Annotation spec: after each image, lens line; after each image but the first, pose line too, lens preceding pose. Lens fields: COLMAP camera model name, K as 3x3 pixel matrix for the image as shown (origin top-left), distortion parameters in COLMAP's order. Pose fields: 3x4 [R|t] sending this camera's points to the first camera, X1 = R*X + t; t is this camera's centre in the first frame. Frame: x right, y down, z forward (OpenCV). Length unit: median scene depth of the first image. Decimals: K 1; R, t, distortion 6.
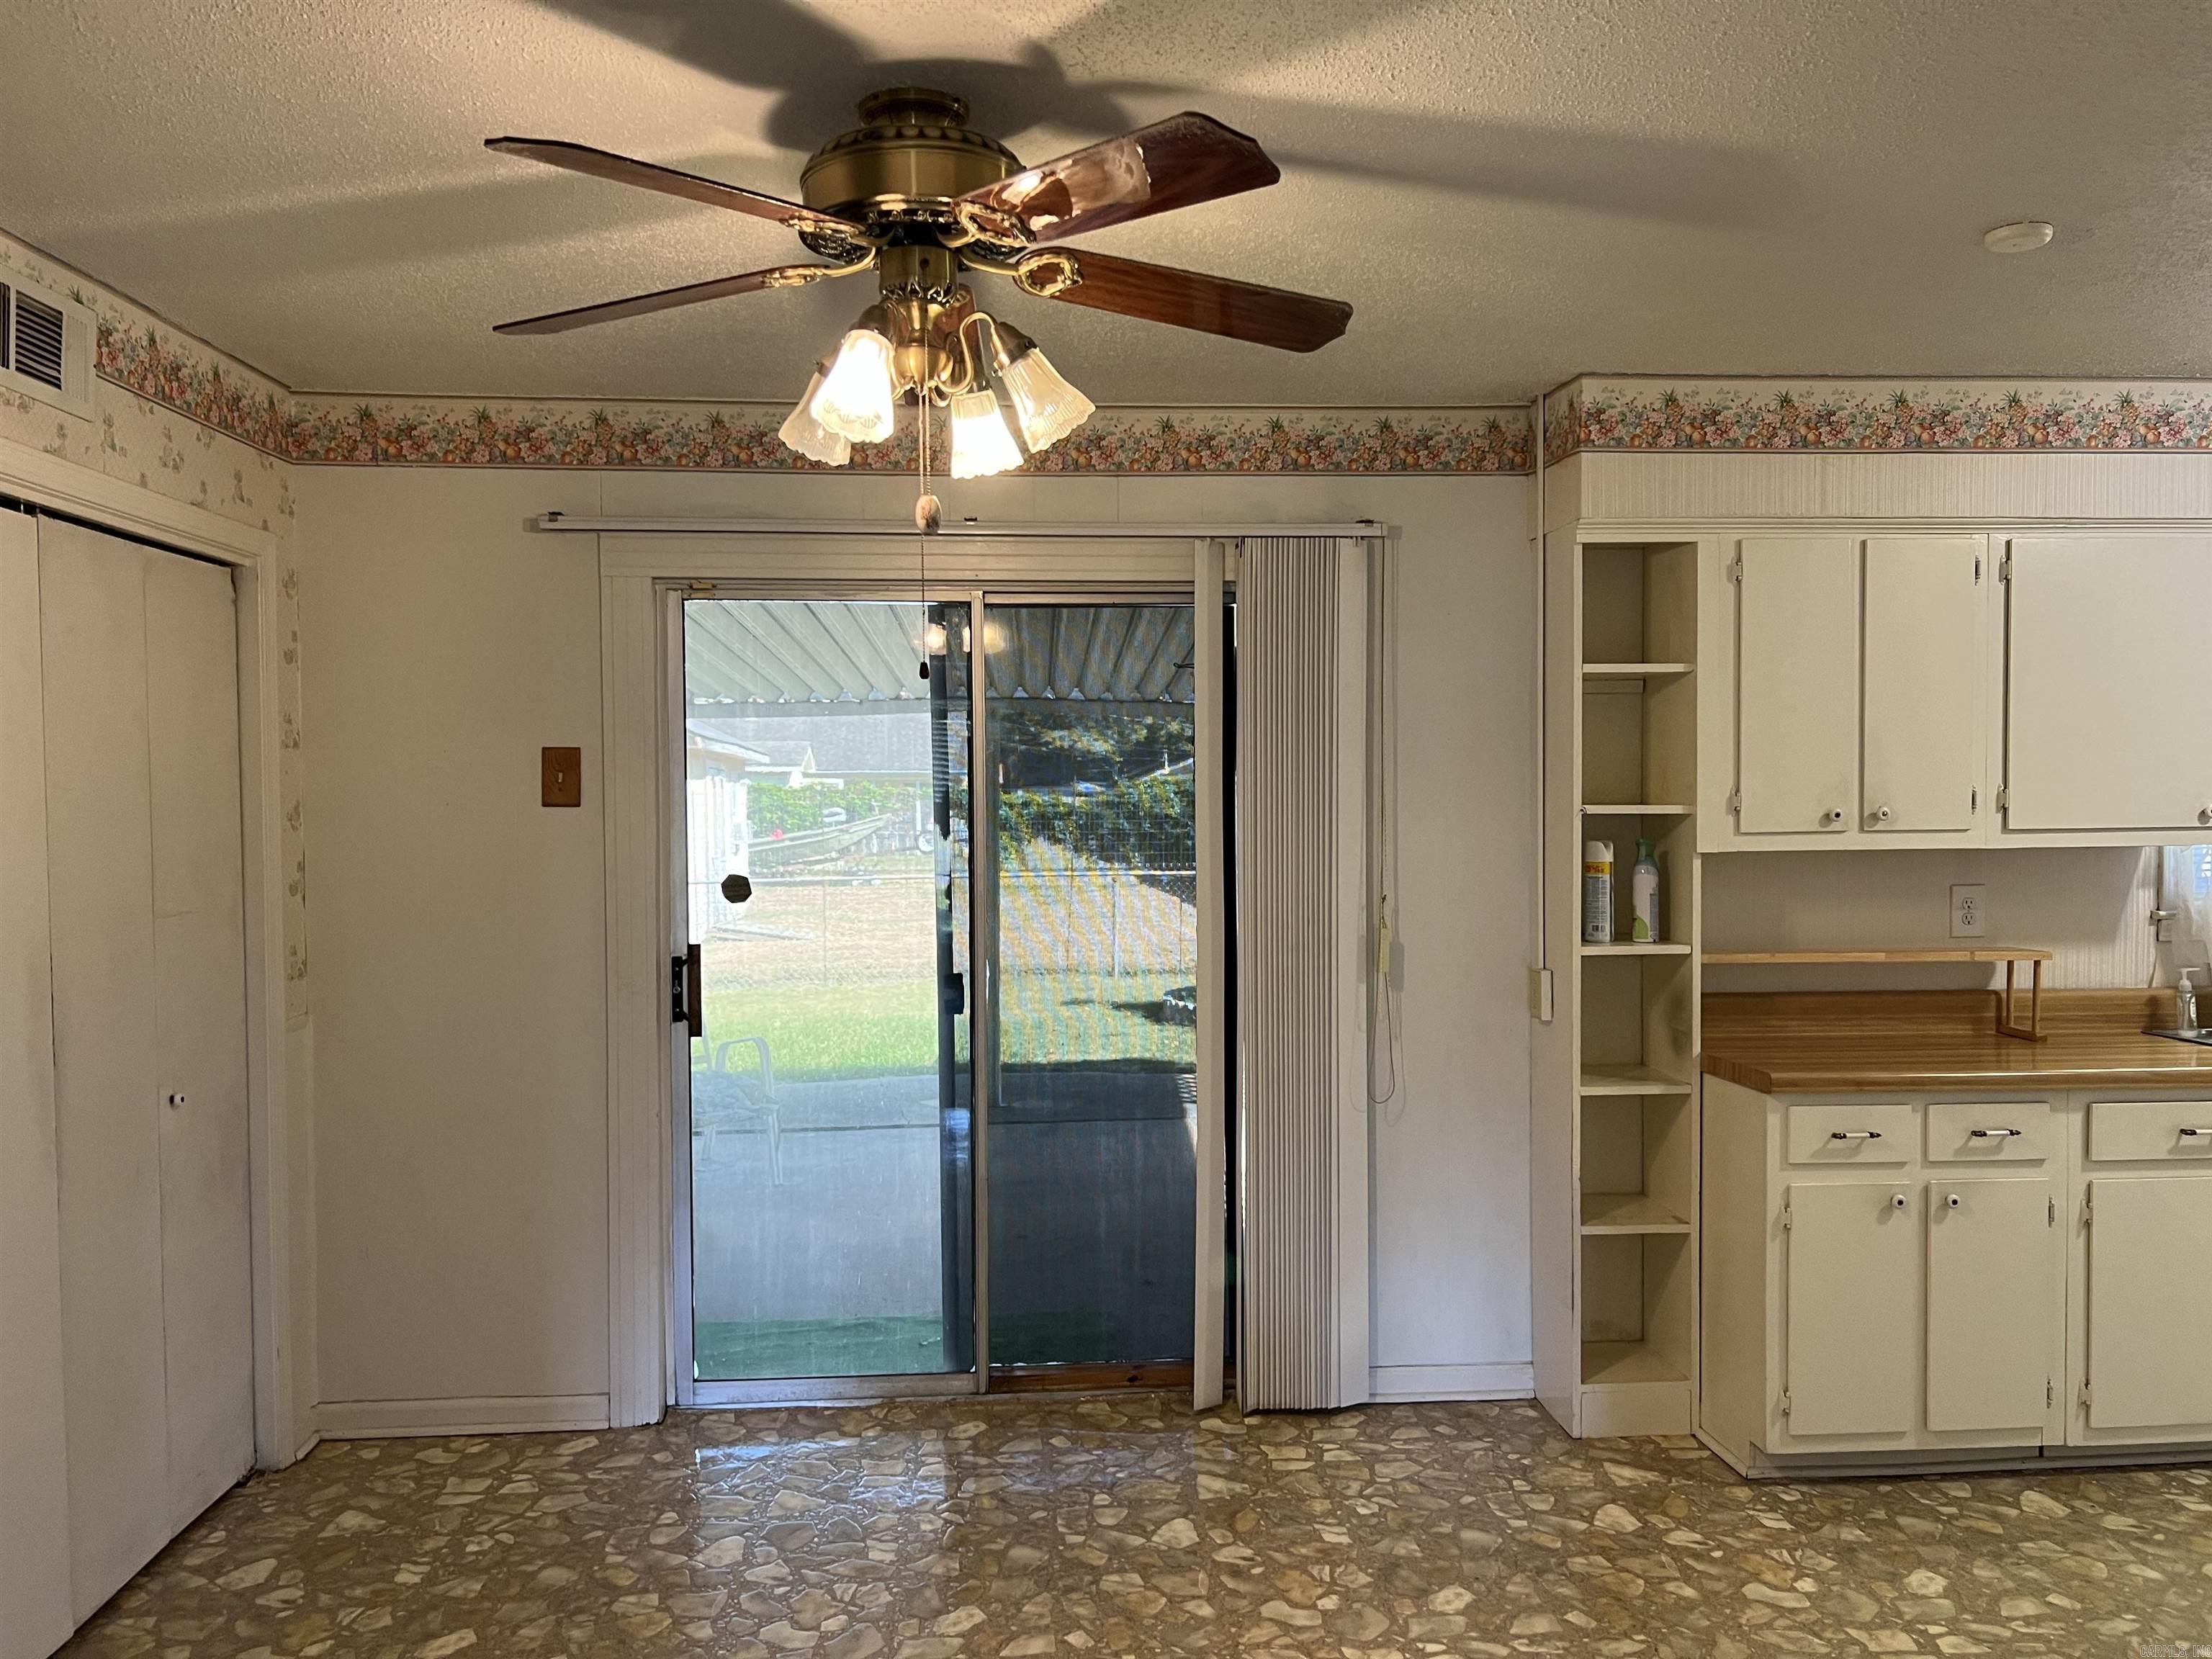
lens RADIAL K [[1662.4, 0, 1097.6], [0, 1662.4, 842.1], [0, 0, 1]] dist [0.003296, -0.012588]
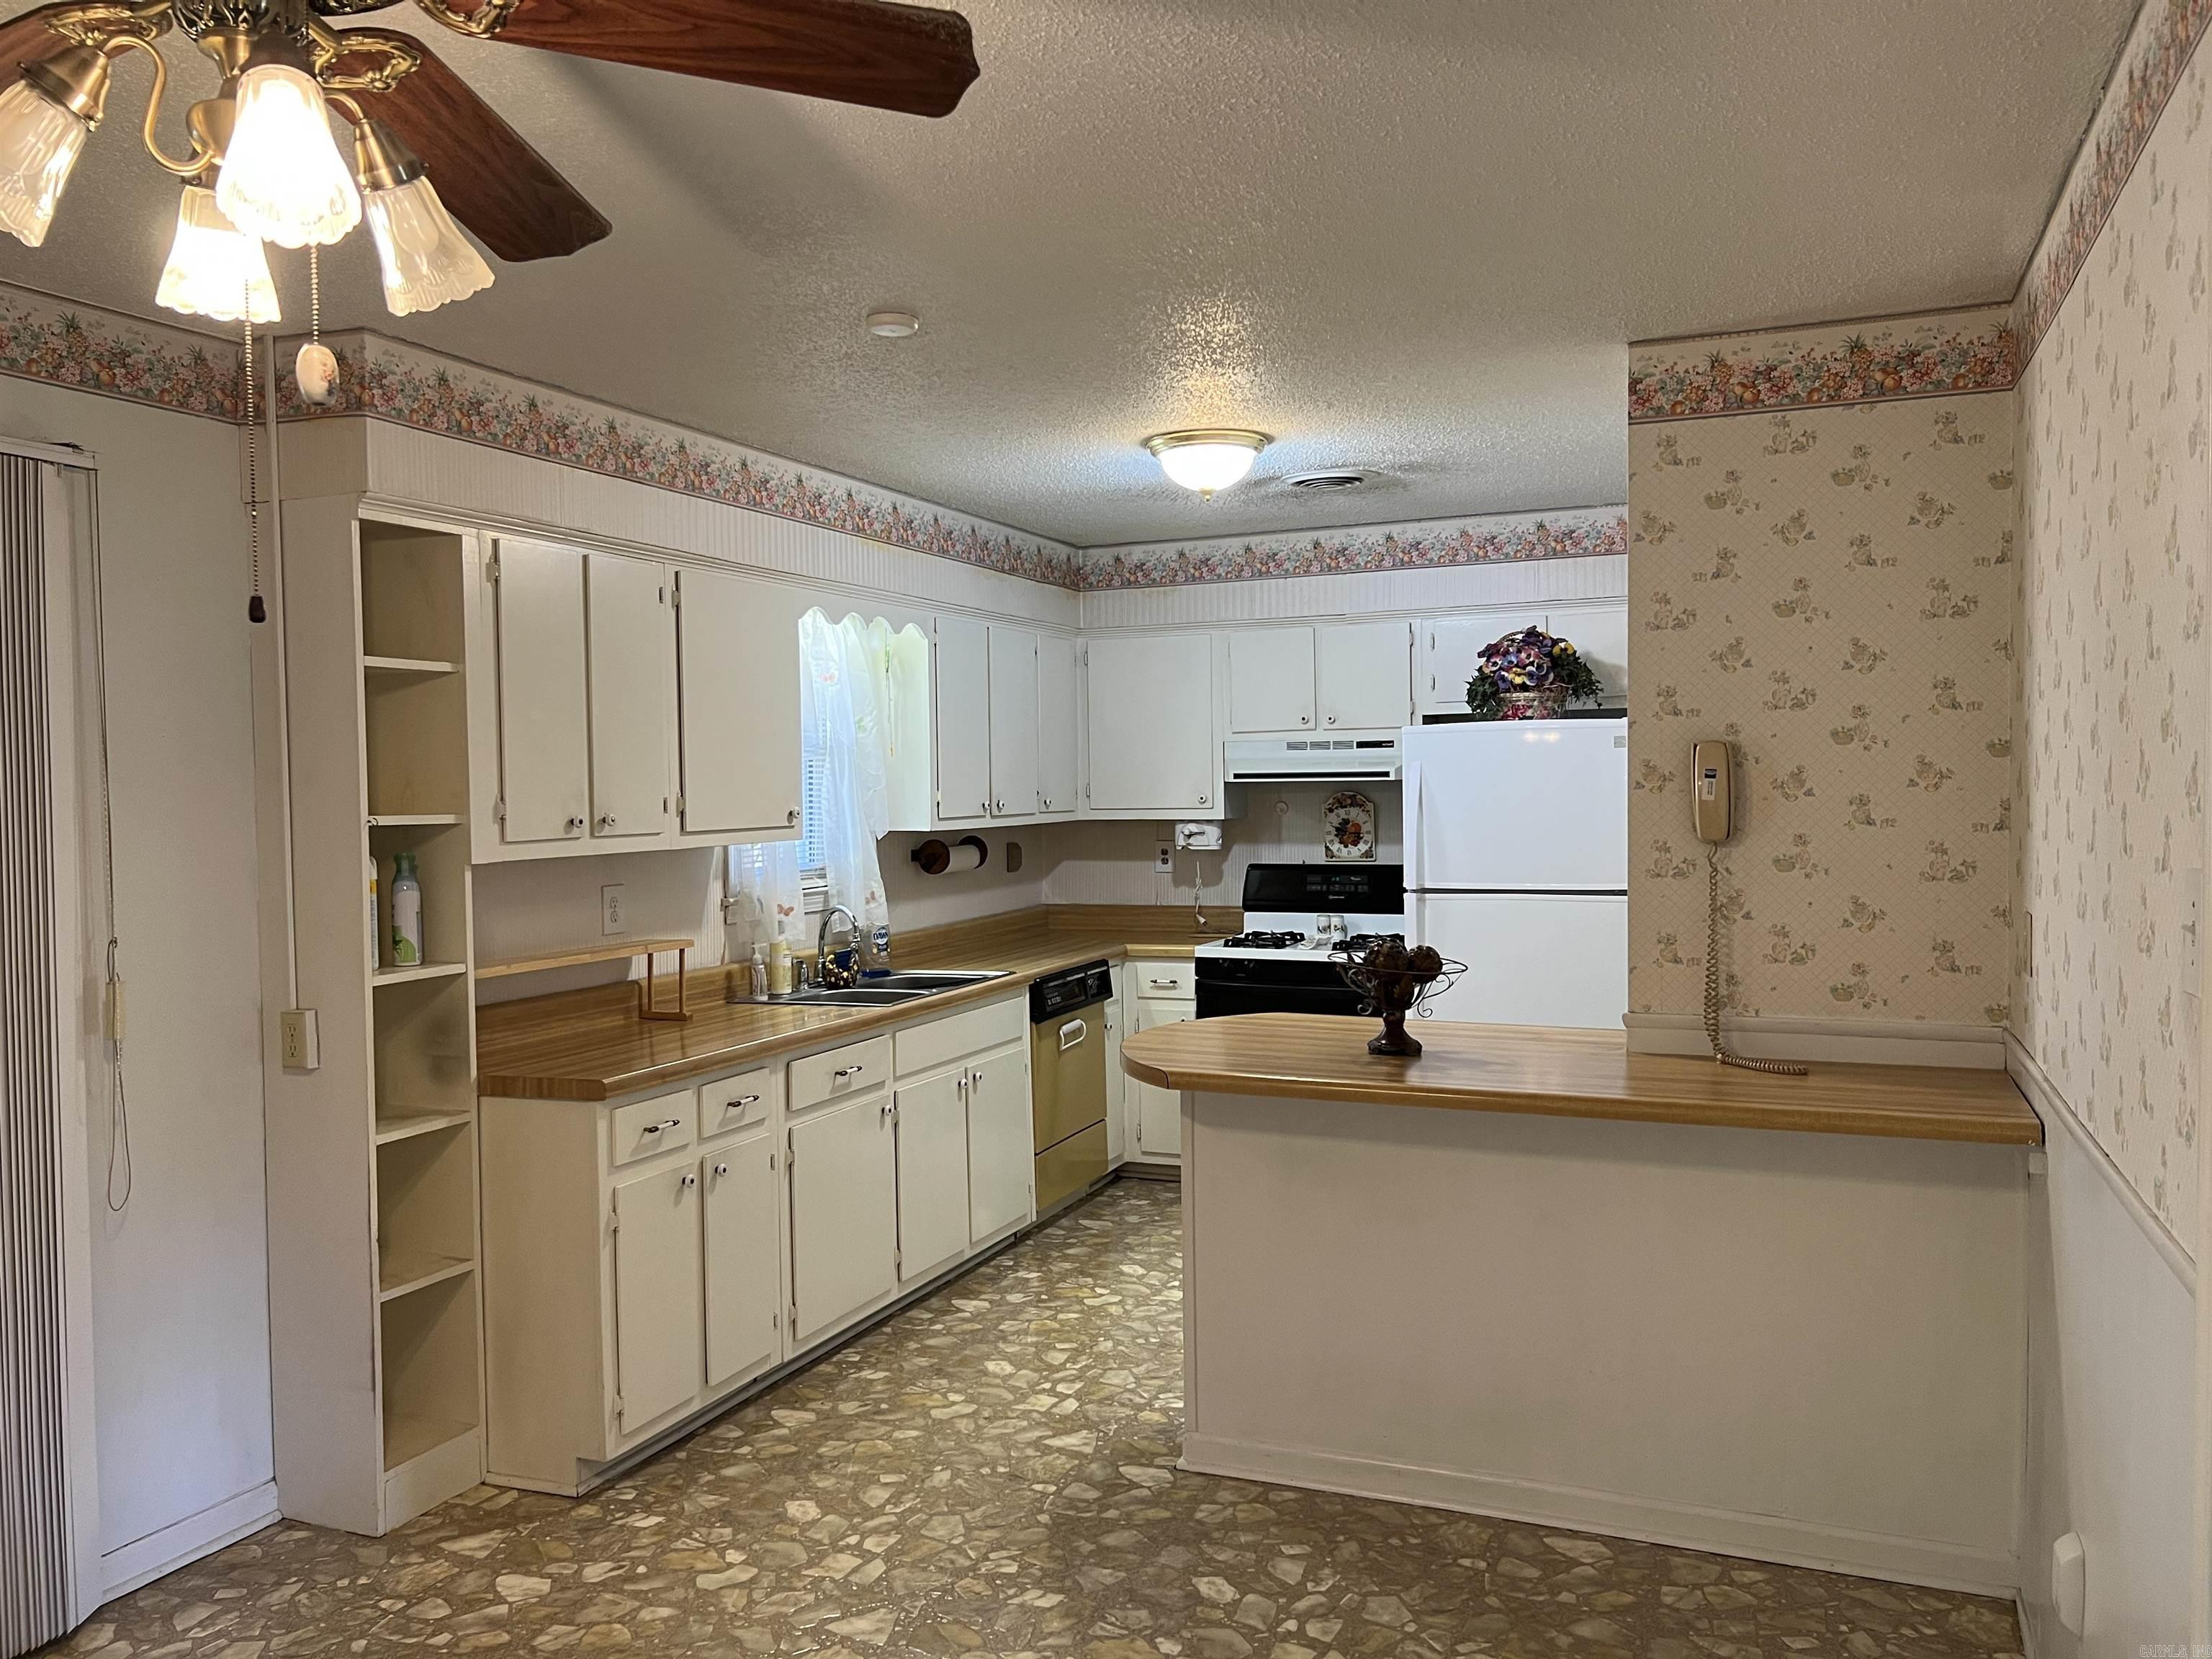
lens RADIAL K [[1663.5, 0, 1100.7], [0, 1663.5, 835.9], [0, 0, 1]] dist [0.056087, -0.064201]
pose [[0.453170, -0.026688, 0.891024, -0.327344], [0.037761, 0.999229, 0.010724, -0.006573], [-0.890624, 0.028786, 0.453829, 0.249817]]
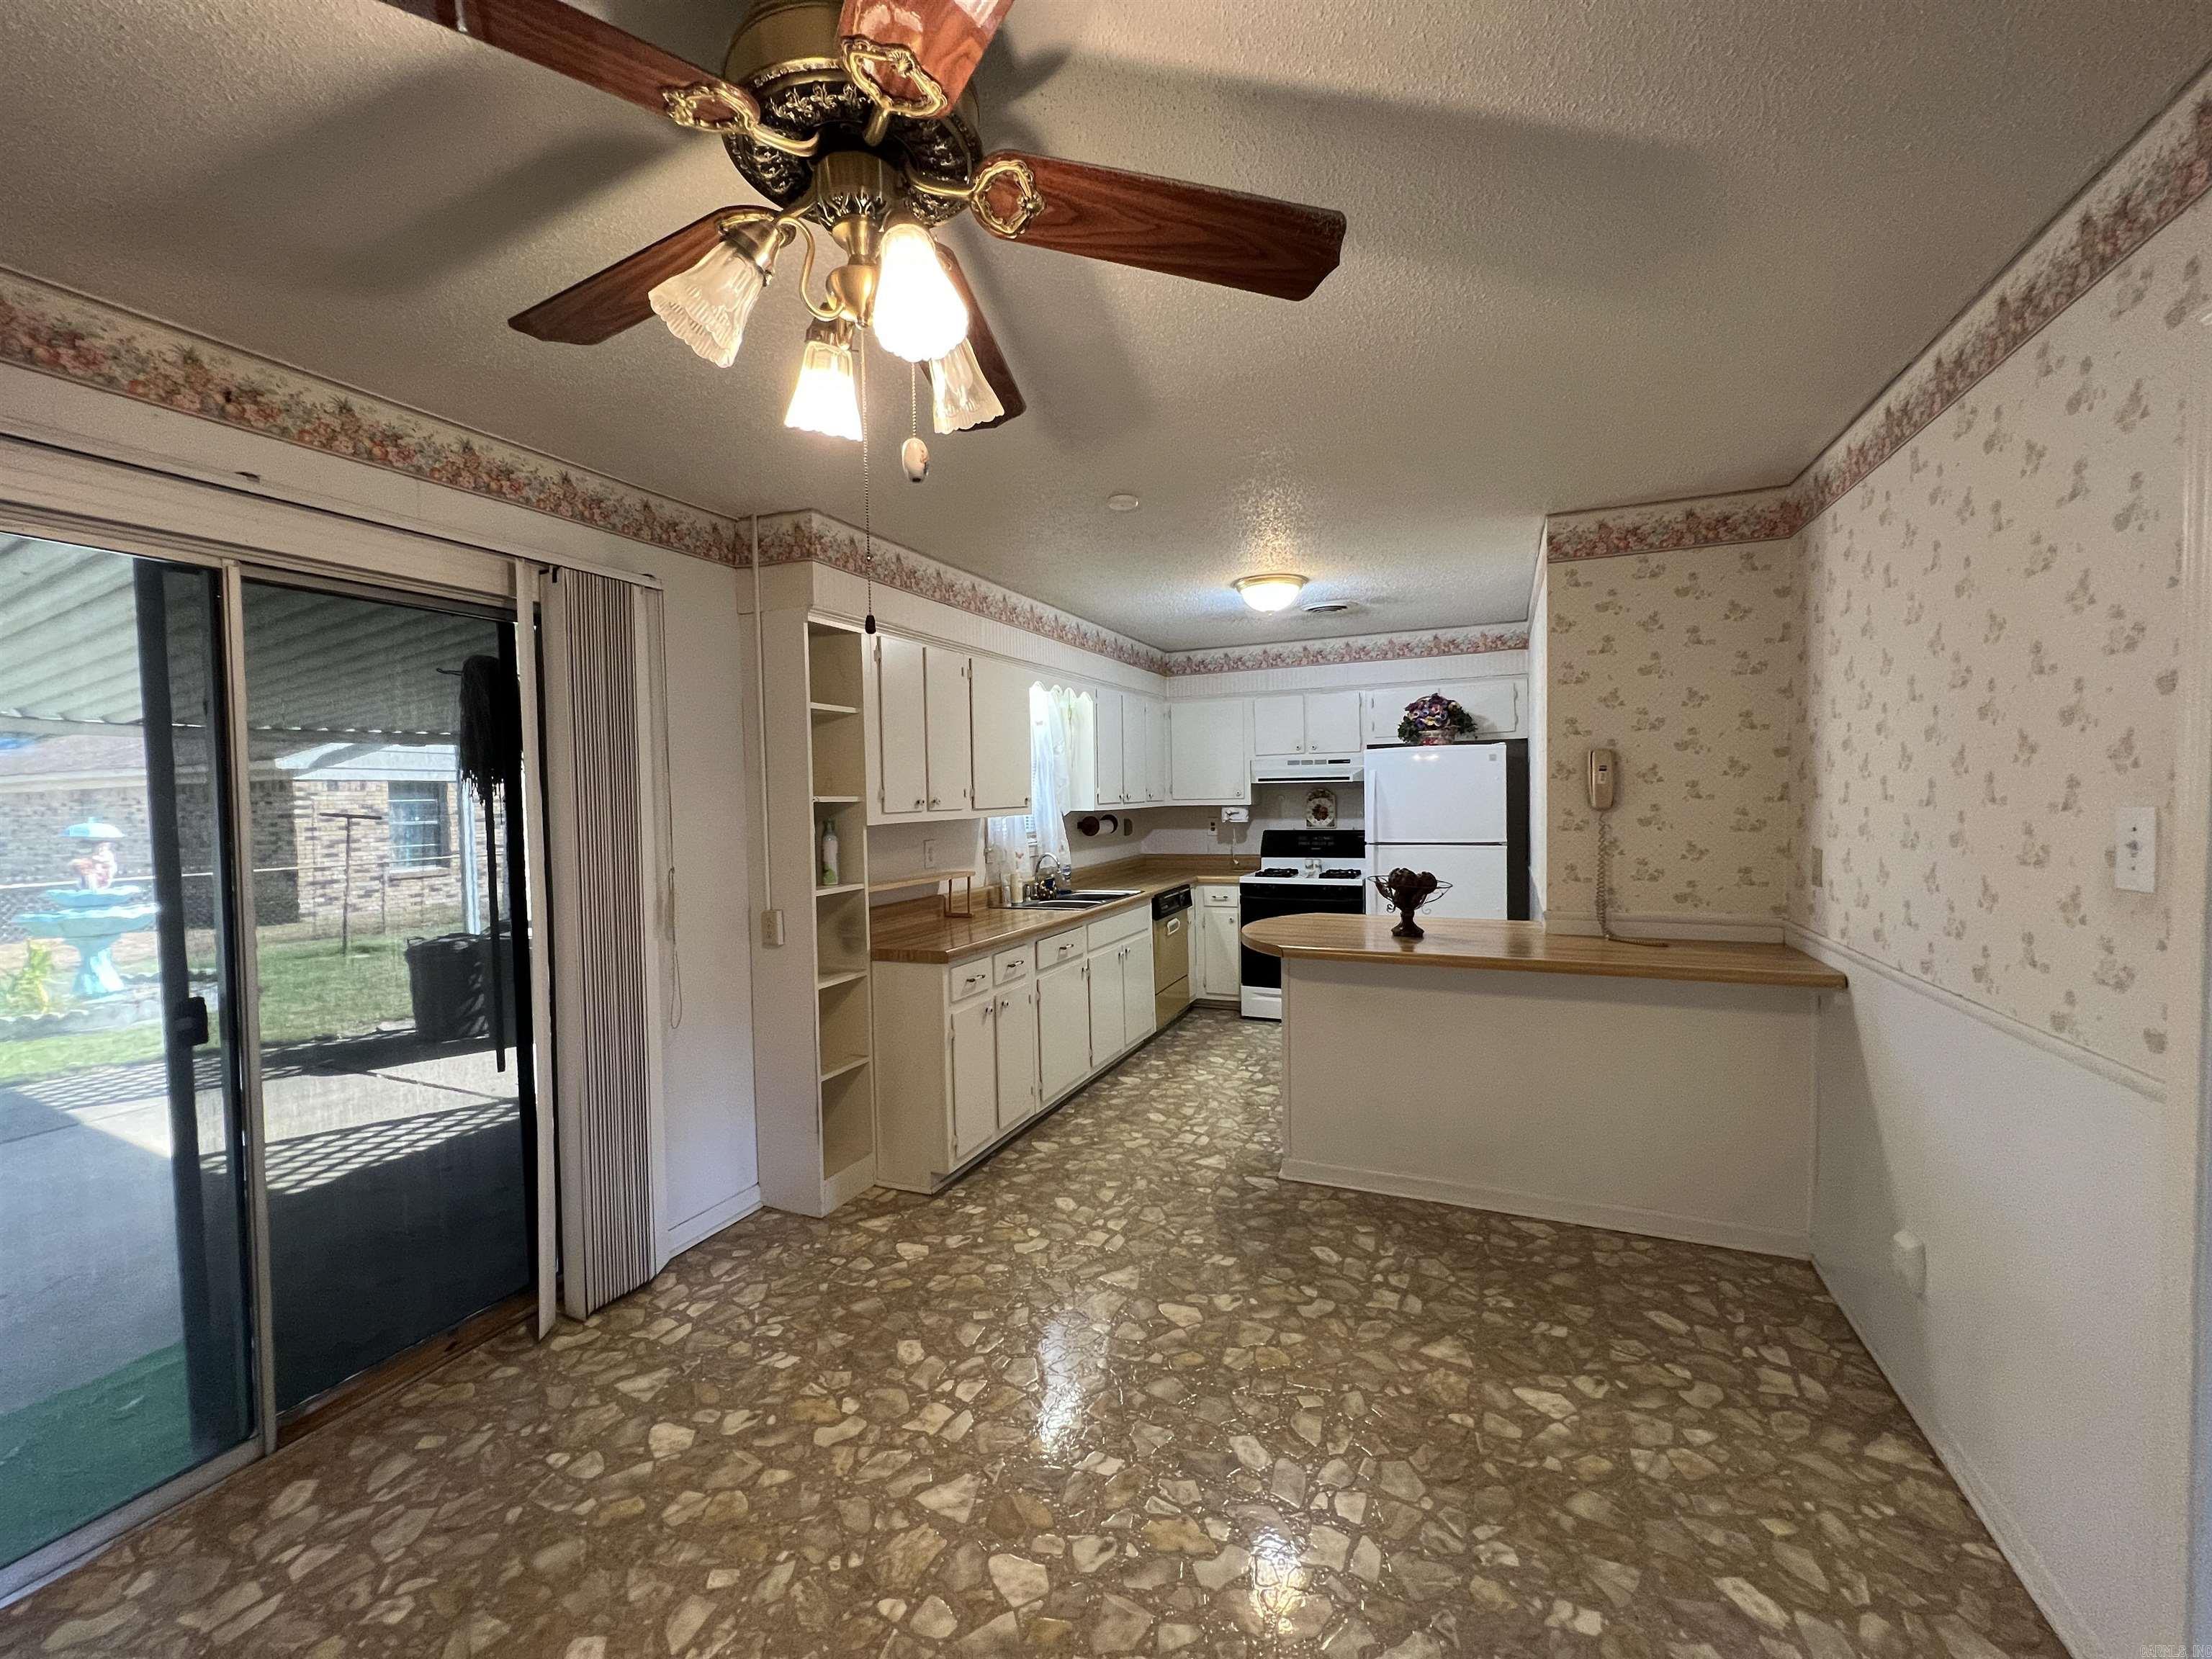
lens RADIAL K [[885.2, 0, 1107.6], [0, 885.2, 823.6], [0, 0, 1]] dist [-0.000091, -0.000364]
pose [[0.464536, -0.029401, 0.885066, -0.294548], [0.042002, 0.999055, 0.011143, 0.004535], [-0.884557, 0.031998, 0.465332, 0.393627]]
